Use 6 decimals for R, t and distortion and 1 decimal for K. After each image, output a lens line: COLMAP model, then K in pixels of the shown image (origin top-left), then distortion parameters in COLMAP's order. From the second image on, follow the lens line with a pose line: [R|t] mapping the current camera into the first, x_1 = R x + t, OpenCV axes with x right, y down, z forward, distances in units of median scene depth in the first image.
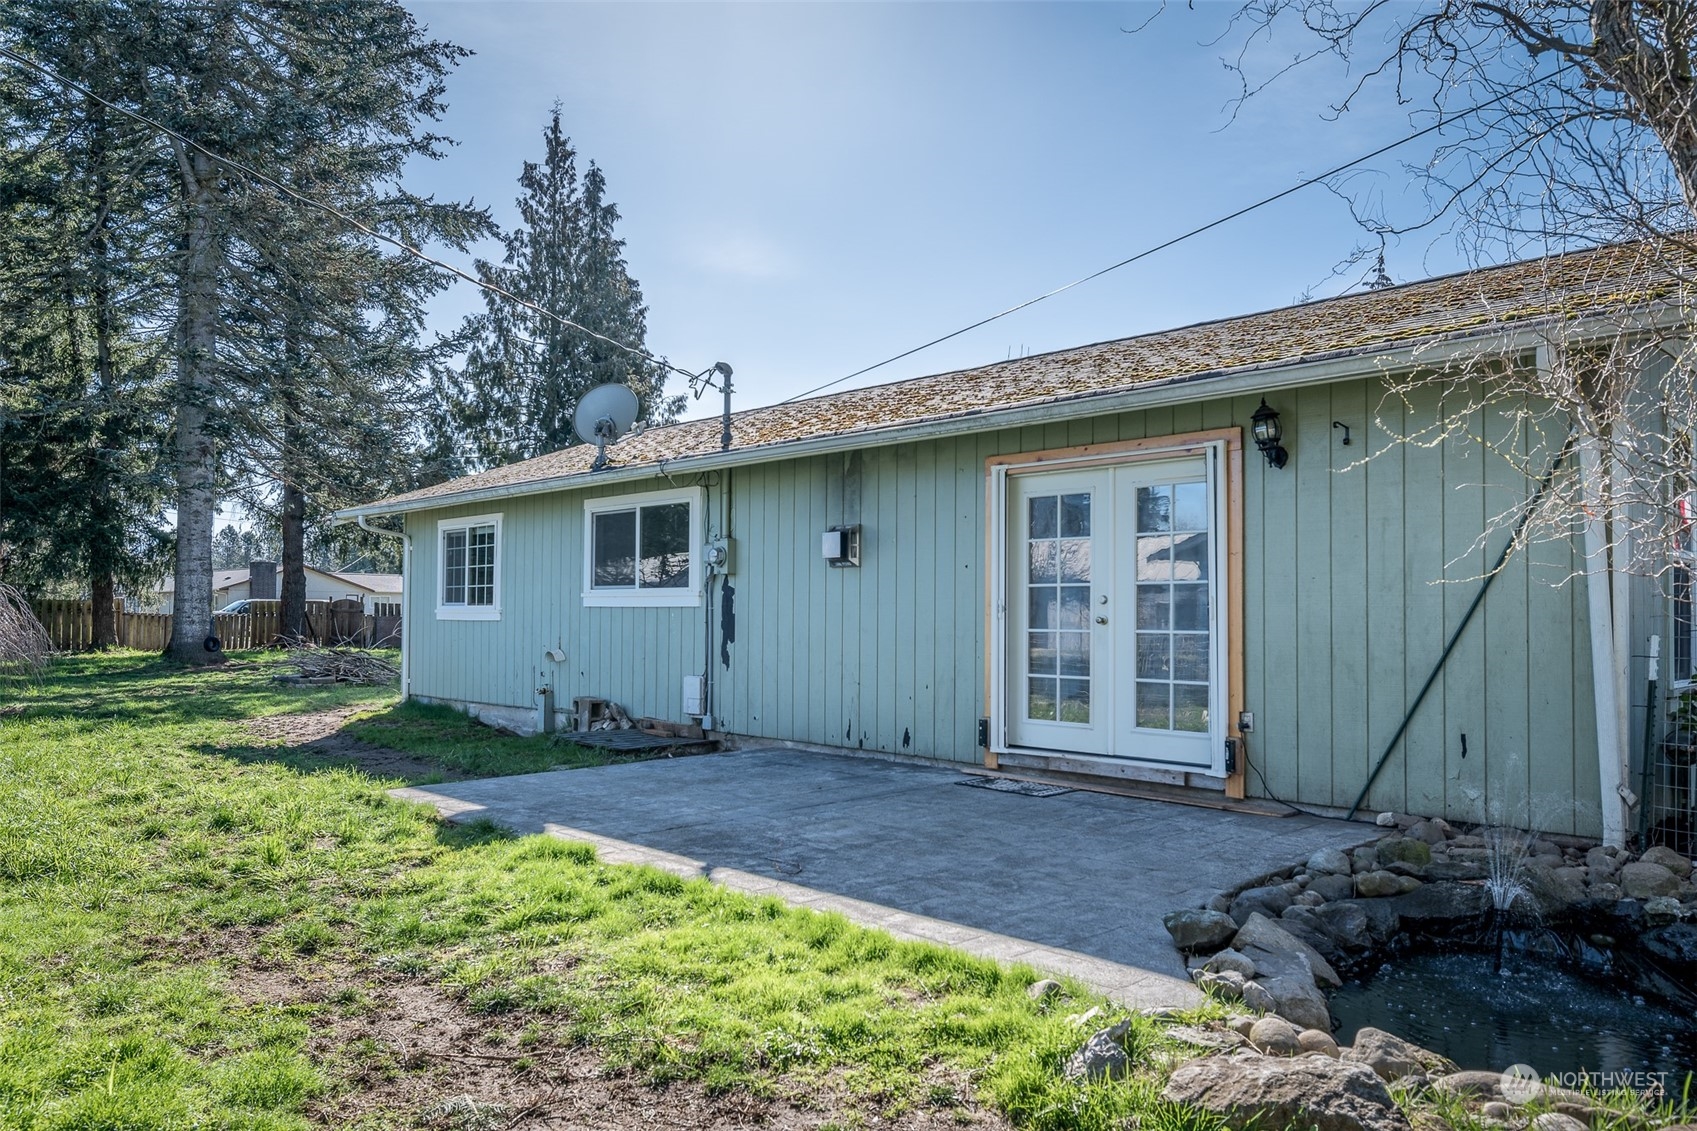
lens RADIAL K [[1231.1, 0, 848.5], [0, 1231.1, 565.5], [0, 0, 1]] dist [0.002881, -0.001195]
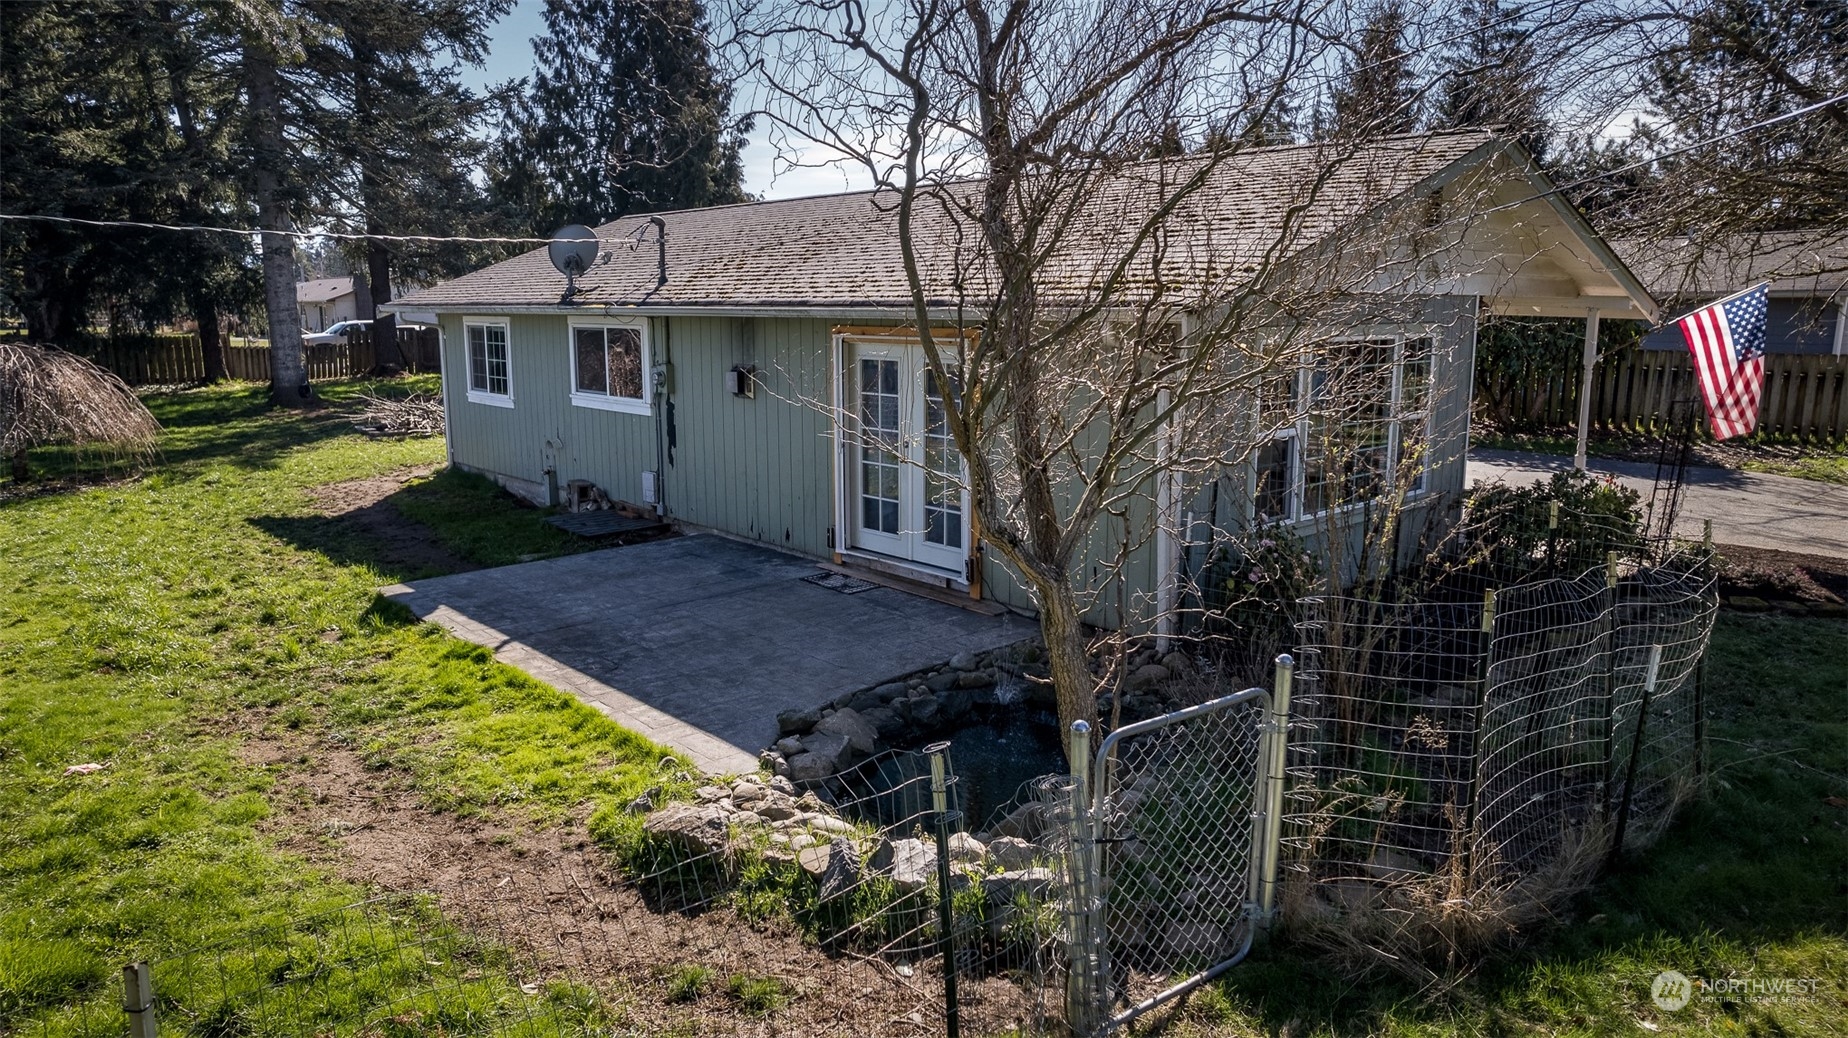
lens RADIAL K [[1227.5, 0, 924.0], [0, 1227.5, 519.0], [0, 0, 1]] dist [-0.085330, 0.098514]
pose [[0.999722, -0.005213, -0.022994, 0.247056], [0.009845, 0.978454, 0.206231, -0.158881], [0.021424, -0.206400, 0.978233, -0.288597]]
